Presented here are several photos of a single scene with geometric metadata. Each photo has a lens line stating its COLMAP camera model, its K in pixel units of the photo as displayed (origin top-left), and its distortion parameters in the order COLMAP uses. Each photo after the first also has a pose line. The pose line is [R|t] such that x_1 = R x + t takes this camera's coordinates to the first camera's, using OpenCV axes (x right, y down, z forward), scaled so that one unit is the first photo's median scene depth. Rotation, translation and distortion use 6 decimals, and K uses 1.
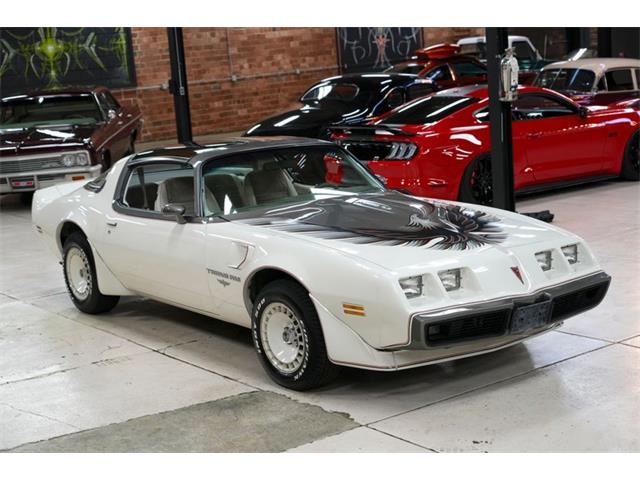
lens RADIAL K [[1083.0, 0, 320.0], [0, 1083.0, 240.0], [0, 0, 1]] dist [-0.010638, -0.110243]
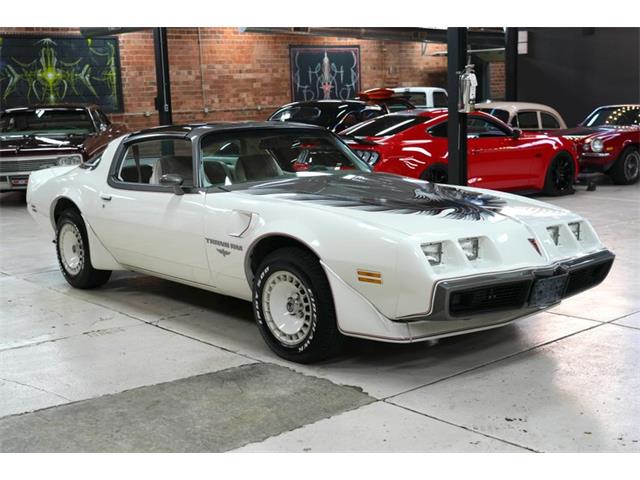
lens RADIAL K [[838.5, 0, 320.0], [0, 838.5, 240.0], [0, 0, 1]] dist [-0.005241, -0.012705]
pose [[0.997063, 0.027153, 0.071604, -0.057565], [-0.025518, 0.999395, -0.023650, 0.044904], [-0.072203, 0.021753, 0.997153, 0.243313]]
